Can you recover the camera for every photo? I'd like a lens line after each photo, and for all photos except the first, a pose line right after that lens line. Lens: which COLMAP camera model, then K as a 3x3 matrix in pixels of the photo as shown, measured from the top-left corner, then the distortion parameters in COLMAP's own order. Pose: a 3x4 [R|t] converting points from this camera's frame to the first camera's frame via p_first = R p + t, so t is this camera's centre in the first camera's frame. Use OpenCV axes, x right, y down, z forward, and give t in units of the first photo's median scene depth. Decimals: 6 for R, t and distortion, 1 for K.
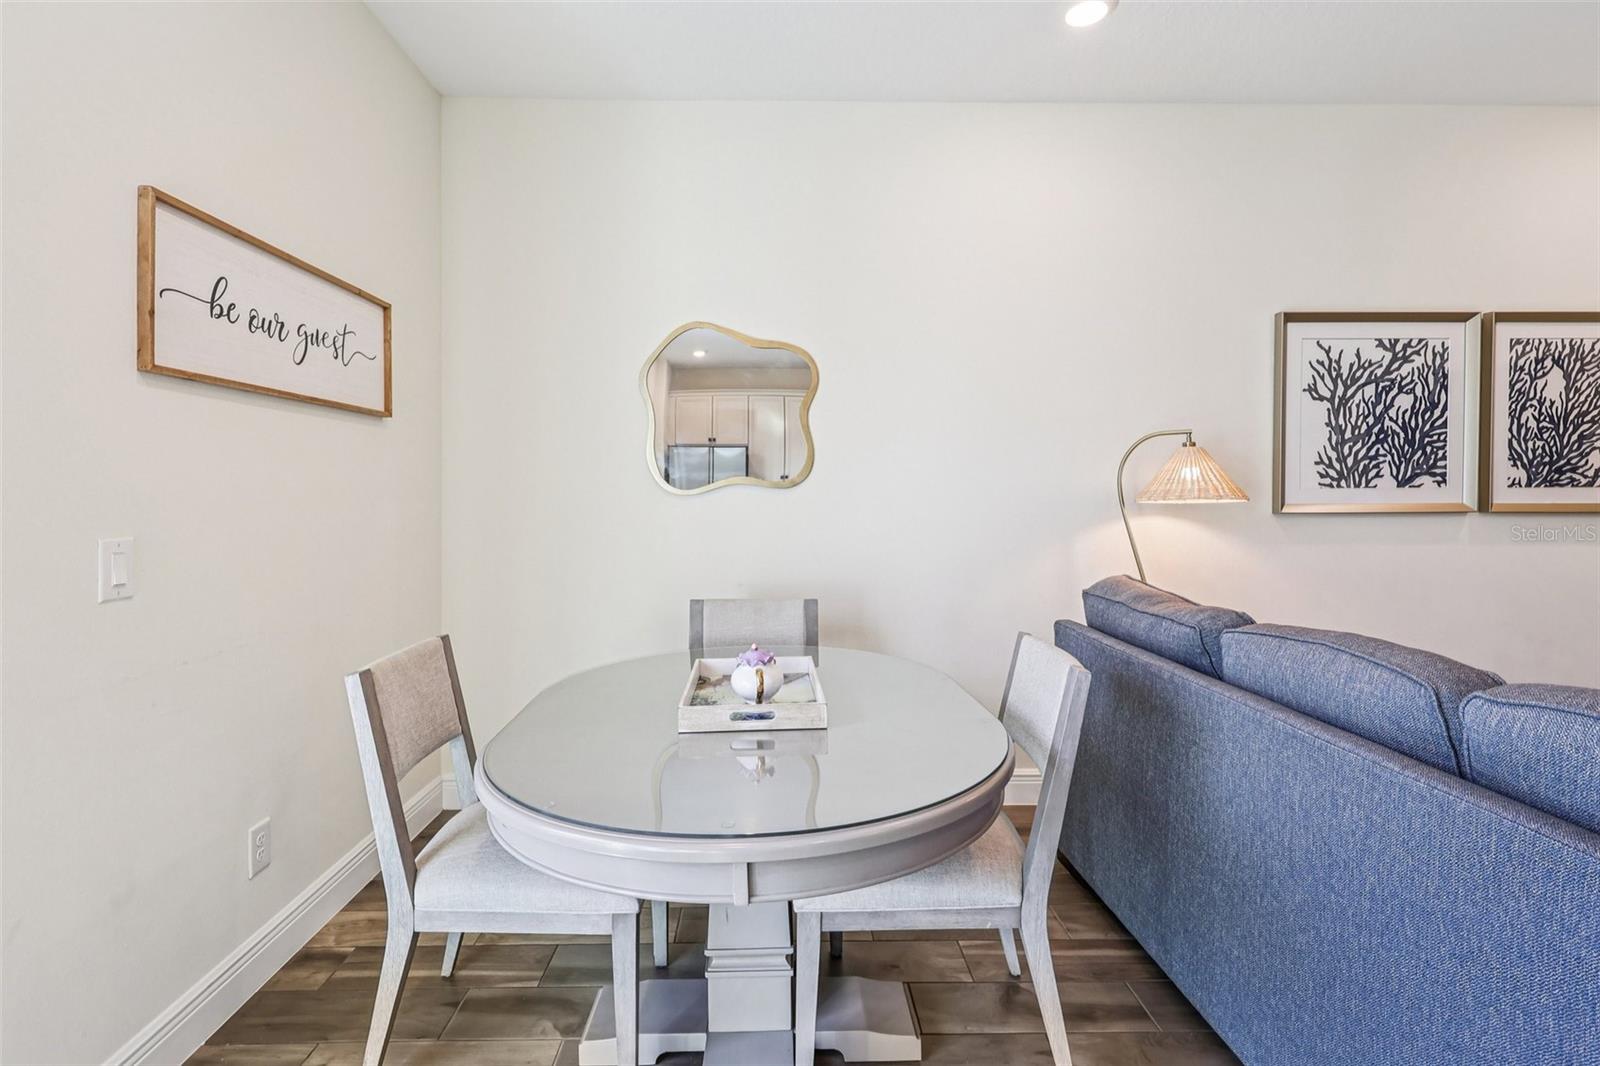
lens RADIAL K [[768.6, 0, 789.9], [0, 768.6, 491.4], [0, 0, 1]] dist [0.000524, 0.000365]
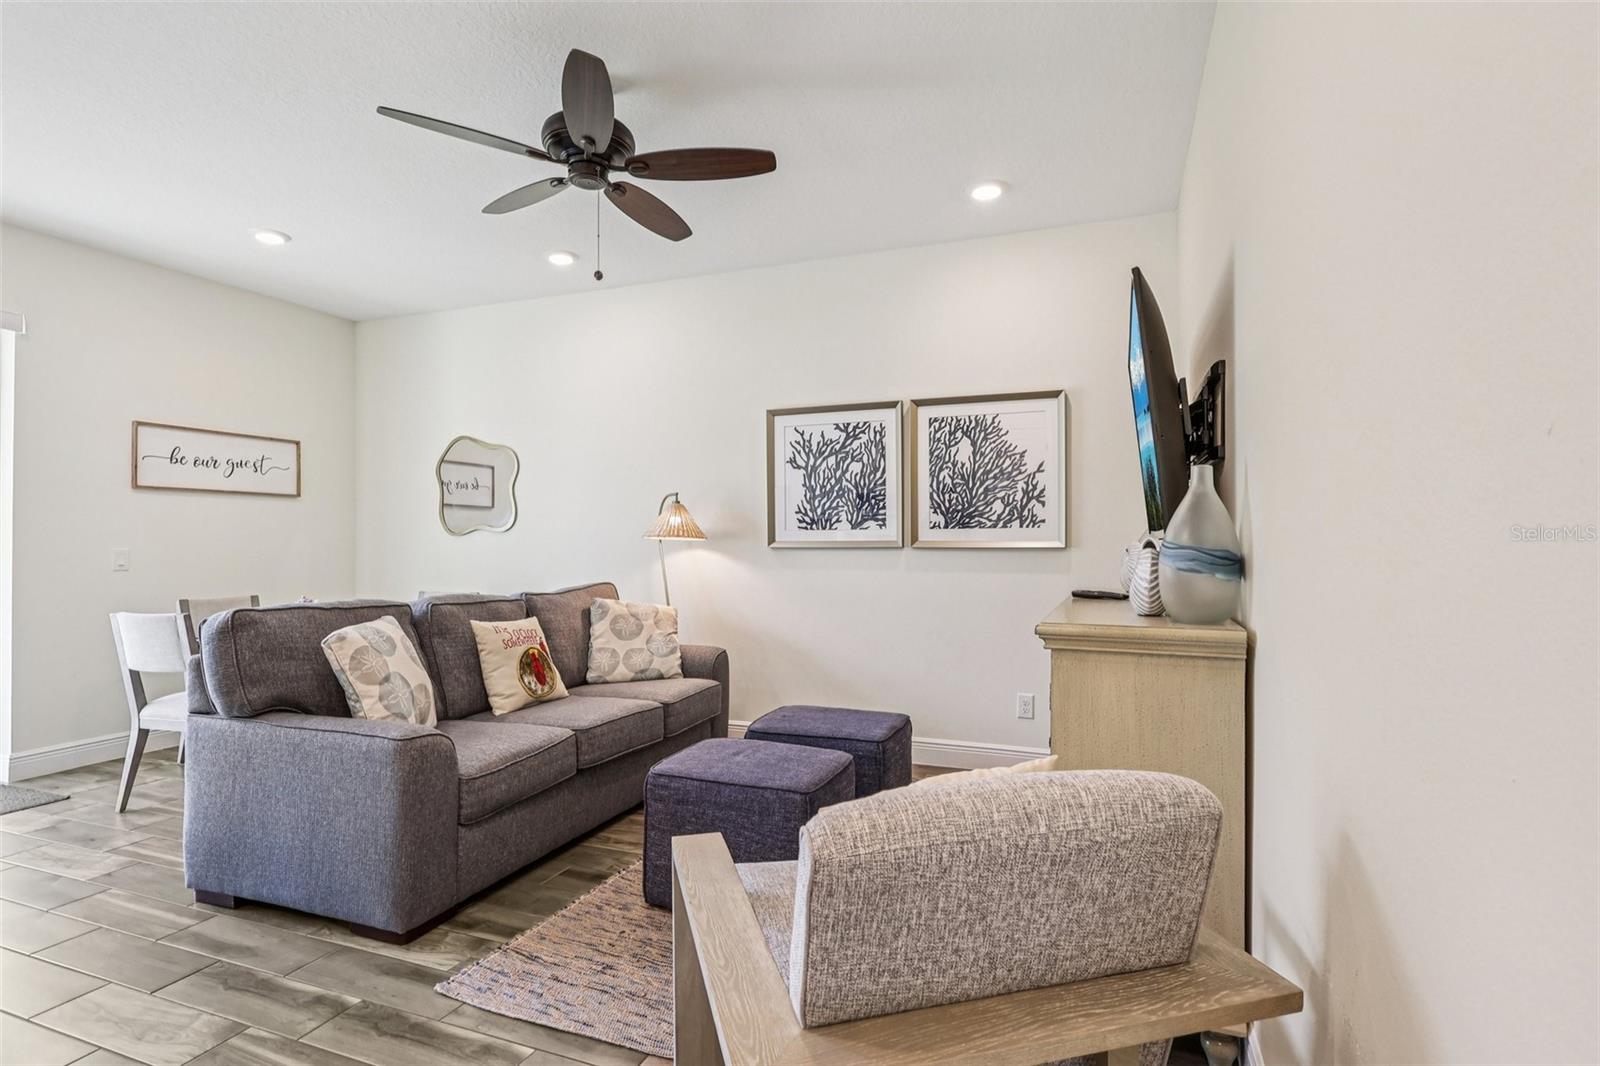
lens RADIAL K [[818.5, 0, 800.0], [0, 818.5, 533.0], [0, 0, 1]] dist [0.003463, 0.000136]
pose [[0.922975, -0.003621, -0.384844, 1.274851], [-0.000274, 0.999949, -0.010067, 0.016508], [0.384861, 0.009397, 0.922927, -0.402050]]
